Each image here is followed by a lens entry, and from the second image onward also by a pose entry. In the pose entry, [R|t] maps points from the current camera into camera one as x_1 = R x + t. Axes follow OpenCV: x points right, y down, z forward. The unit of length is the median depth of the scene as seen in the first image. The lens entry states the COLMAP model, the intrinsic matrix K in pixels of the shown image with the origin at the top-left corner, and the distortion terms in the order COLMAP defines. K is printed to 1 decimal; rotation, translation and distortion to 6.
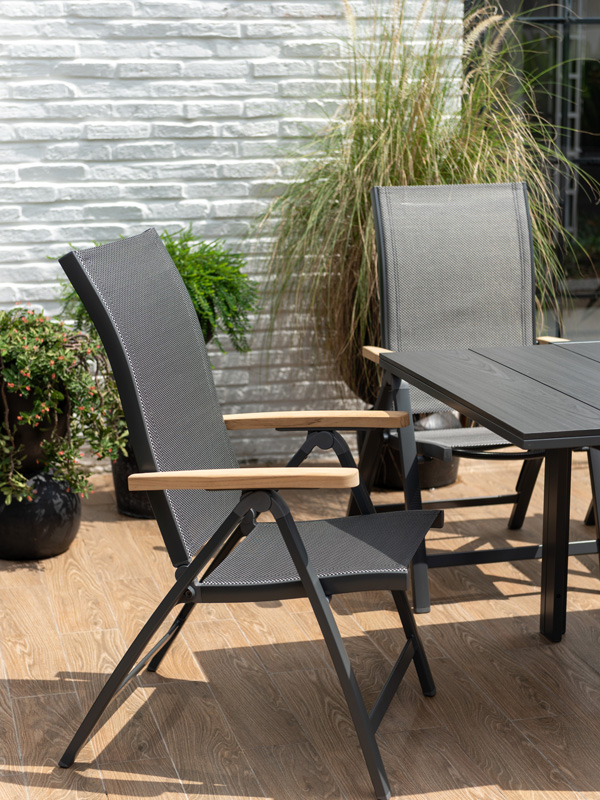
lens RADIAL K [[1610.2, 0, 302.4], [0, 1610.2, 401.9], [0, 0, 1]] dist [0.034669, 0.000000]
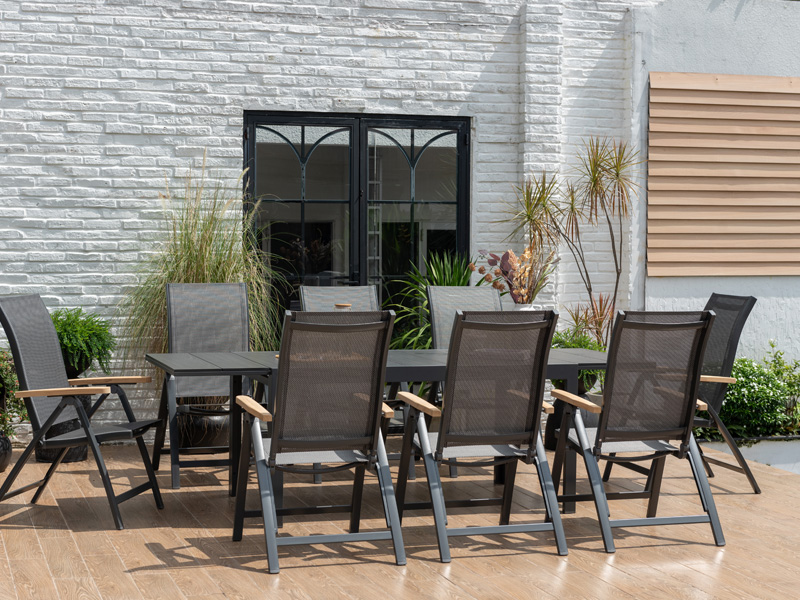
lens RADIAL K [[1382.8, 0, 398.9], [0, 1382.8, 296.5], [0, 0, 1]] dist [-0.017783, 0.000000]
pose [[0.995826, 0.012267, 0.090448, 0.141236], [0.001634, 0.988374, -0.152032, 0.114471], [-0.091262, 0.151545, 0.984228, -0.565691]]
